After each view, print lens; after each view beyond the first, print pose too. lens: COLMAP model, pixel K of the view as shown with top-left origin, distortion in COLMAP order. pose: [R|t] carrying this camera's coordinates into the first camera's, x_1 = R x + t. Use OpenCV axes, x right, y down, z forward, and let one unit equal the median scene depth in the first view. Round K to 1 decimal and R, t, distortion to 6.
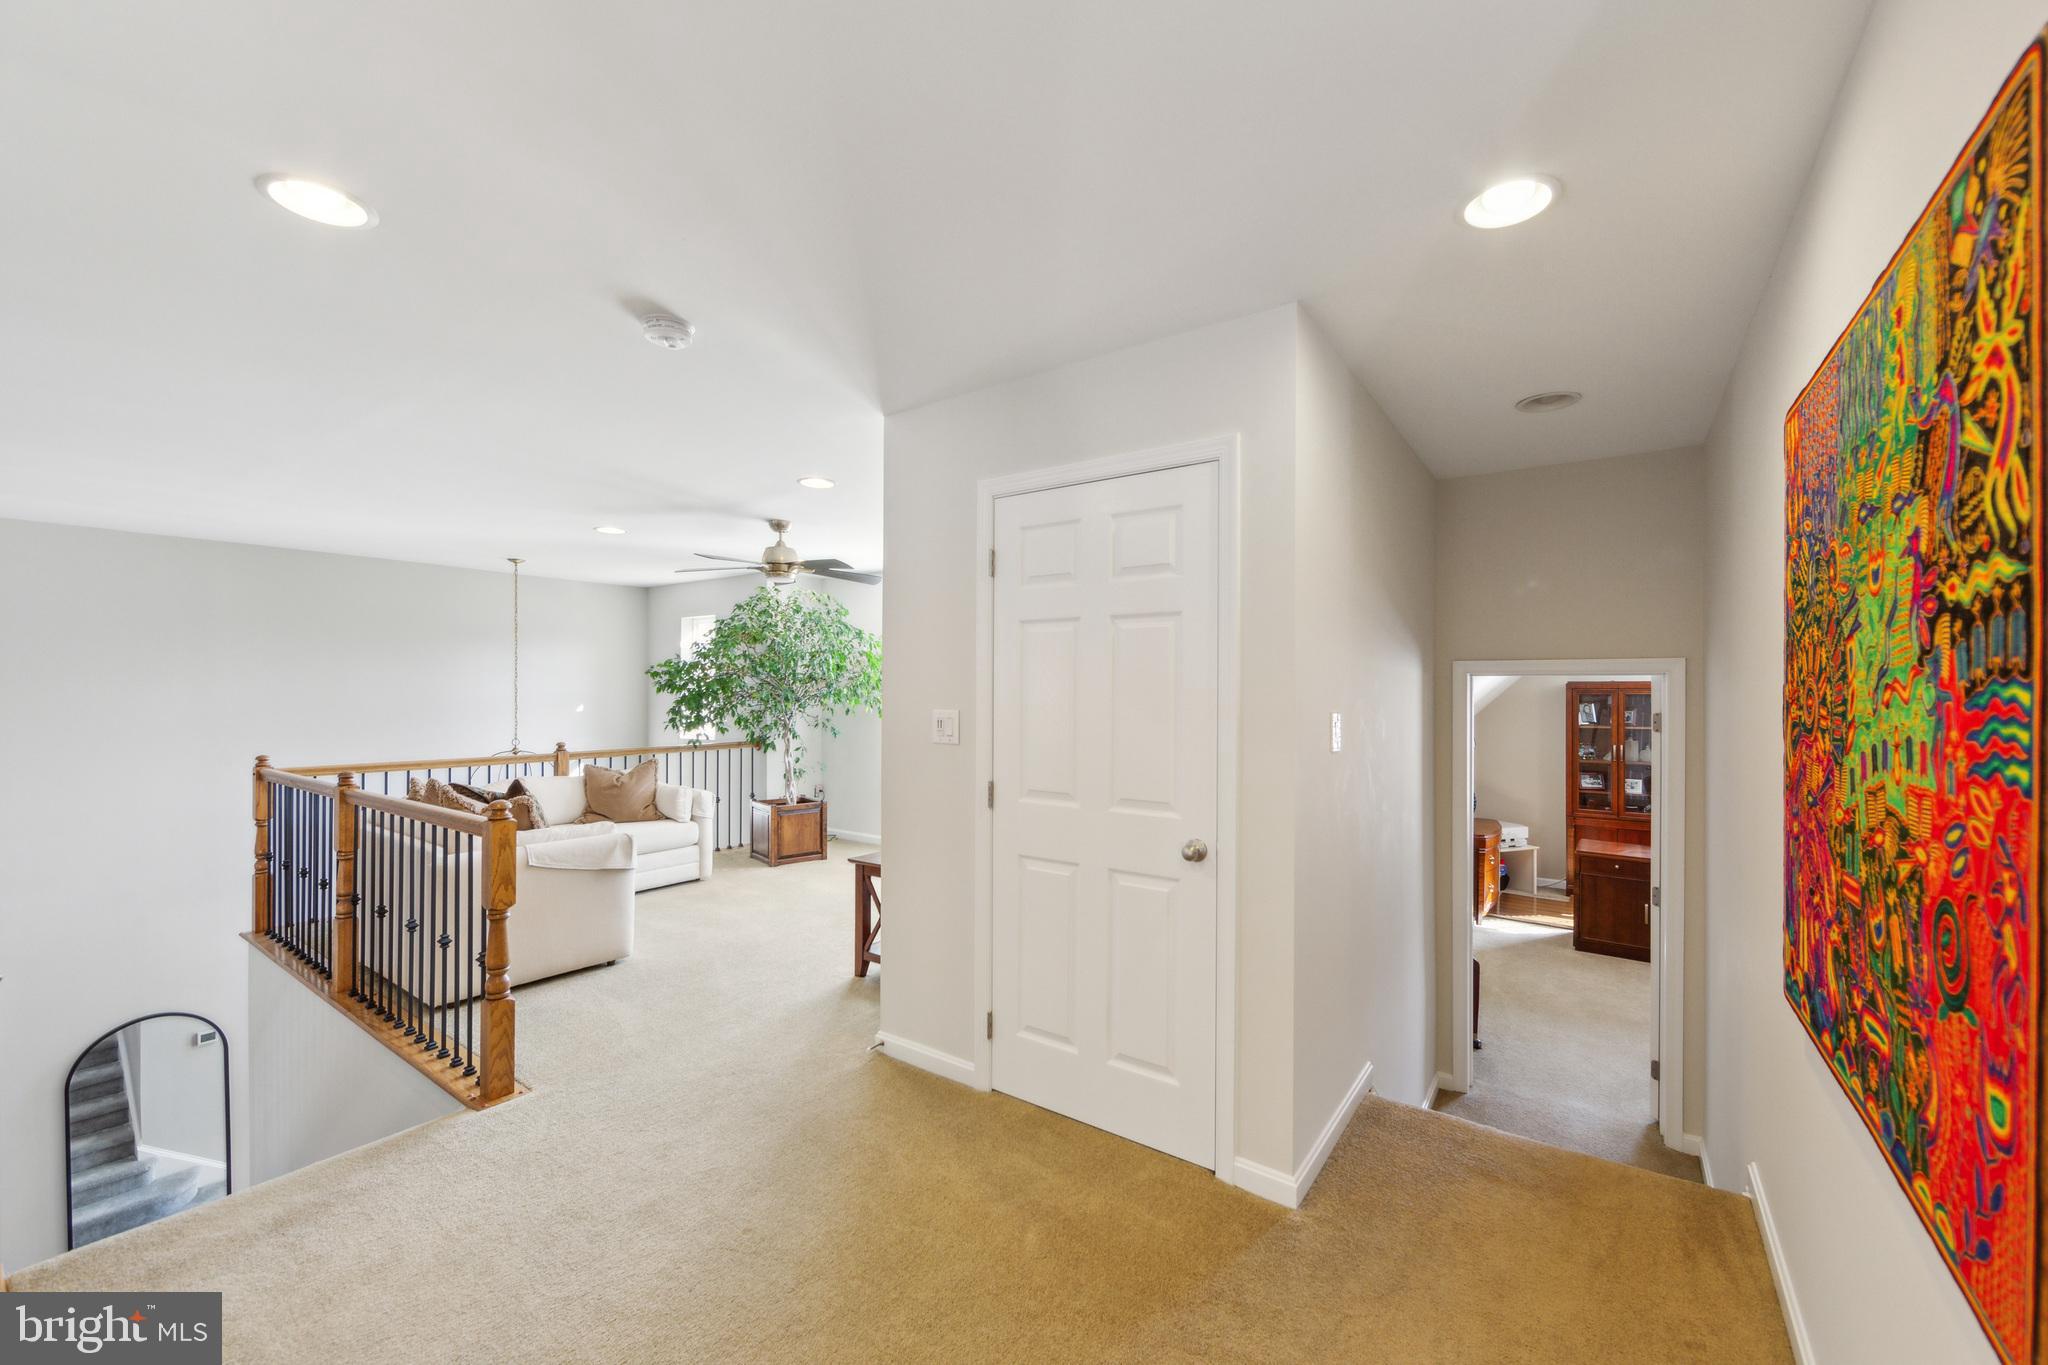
lens RADIAL K [[778.4, 0, 1047.0], [0, 778.4, 683.4], [0, 0, 1]] dist [0.000338, -0.000094]
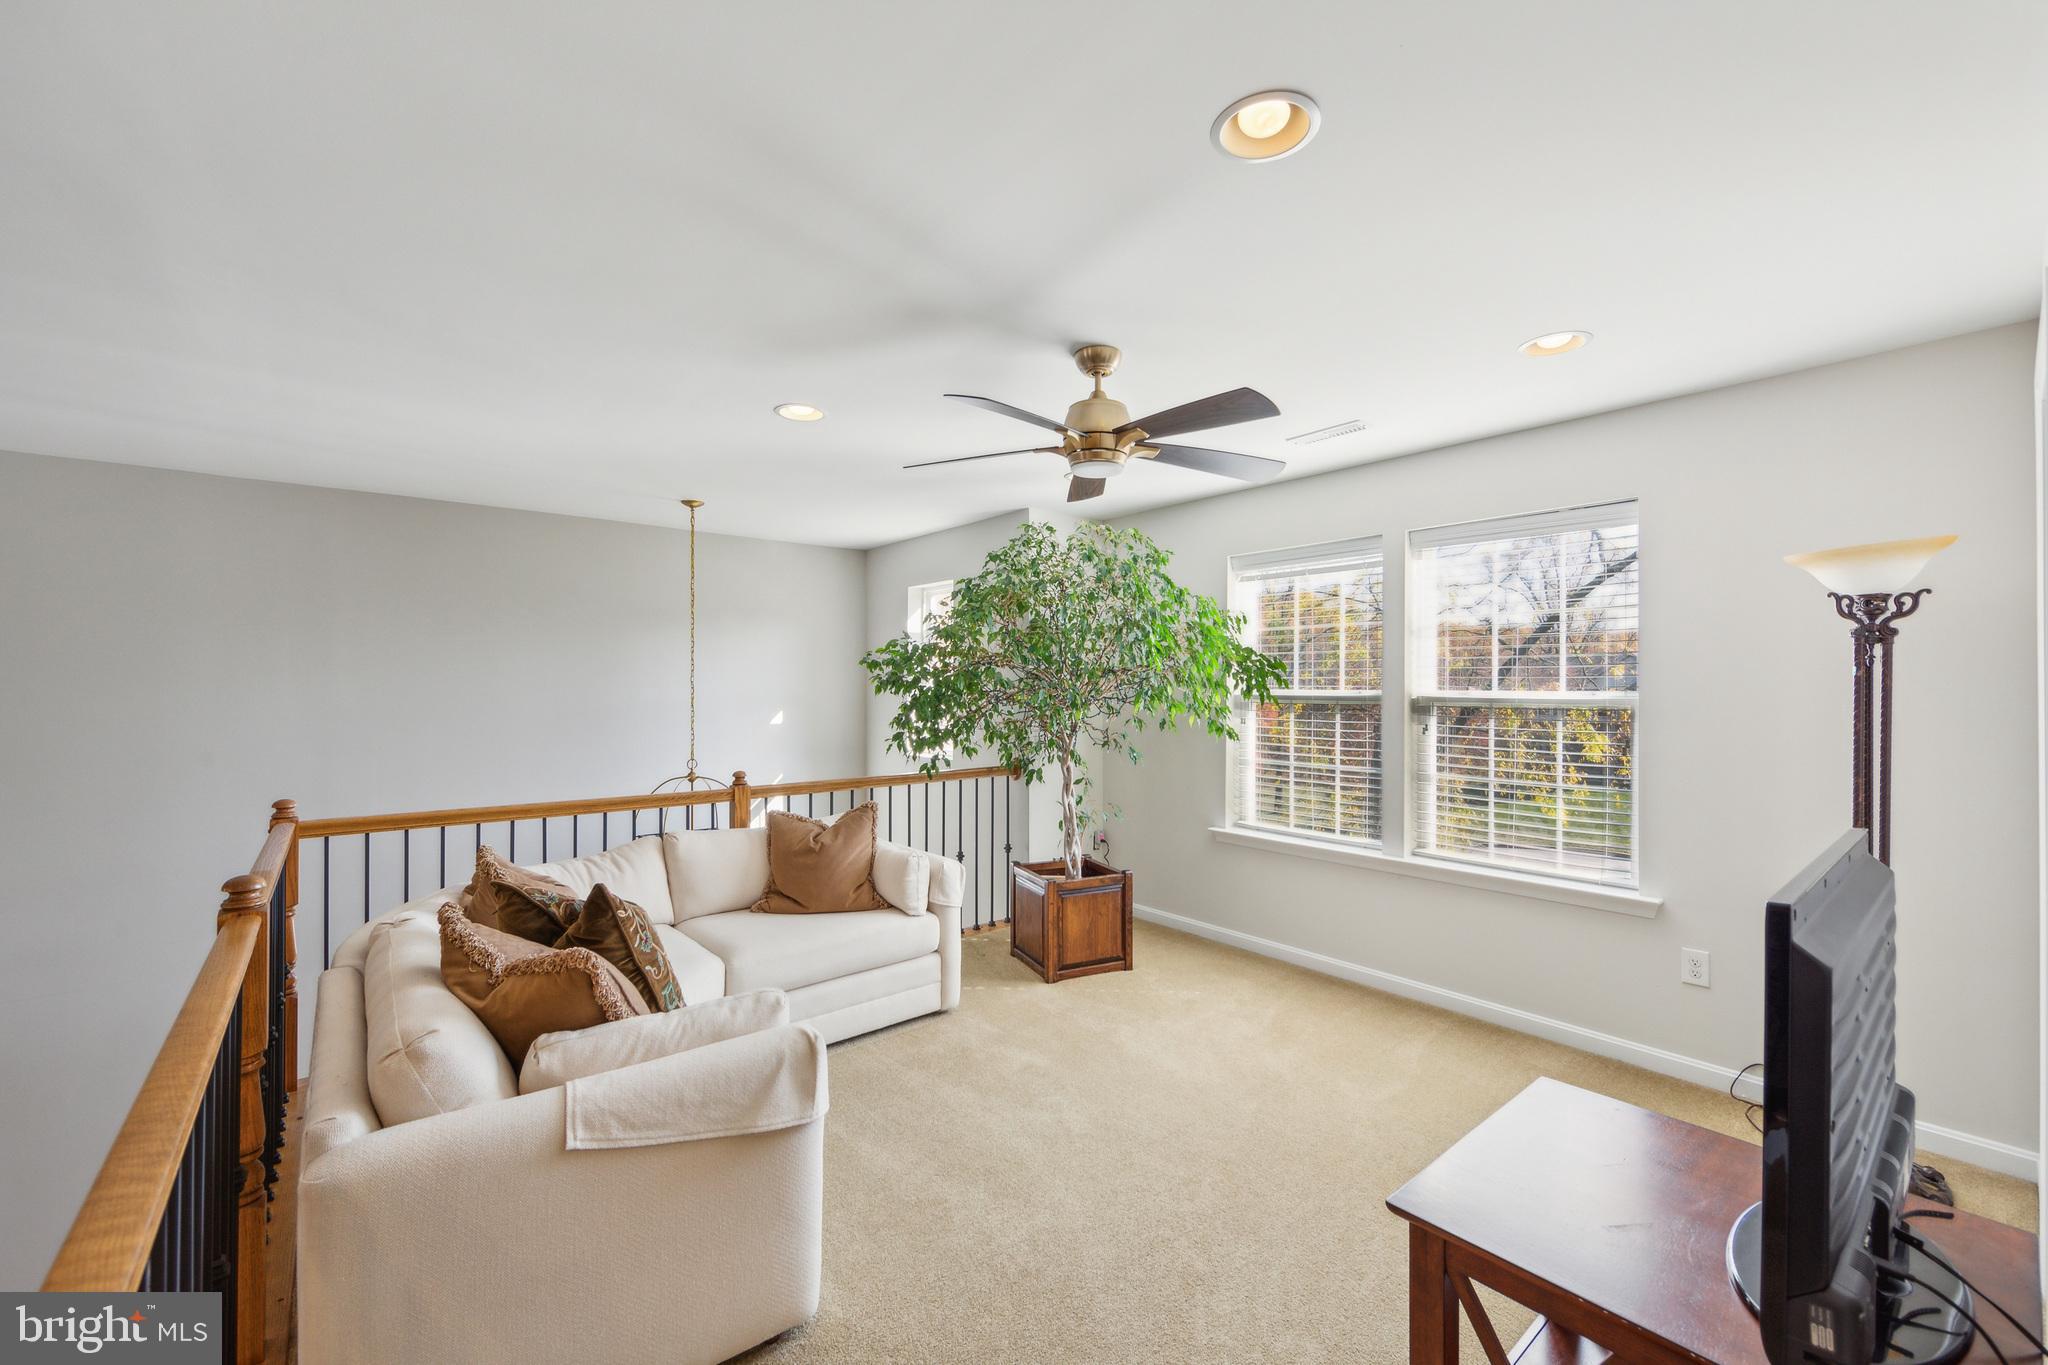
lens RADIAL K [[817.6, 0, 1033.1], [0, 817.6, 681.1], [0, 0, 1]] dist [-0.001436, -0.000177]
pose [[0.960550, -0.001874, -0.278101, -0.187188], [0.003392, 0.999982, 0.004980, -0.001158], [0.278087, -0.005726, 0.960539, 0.384929]]
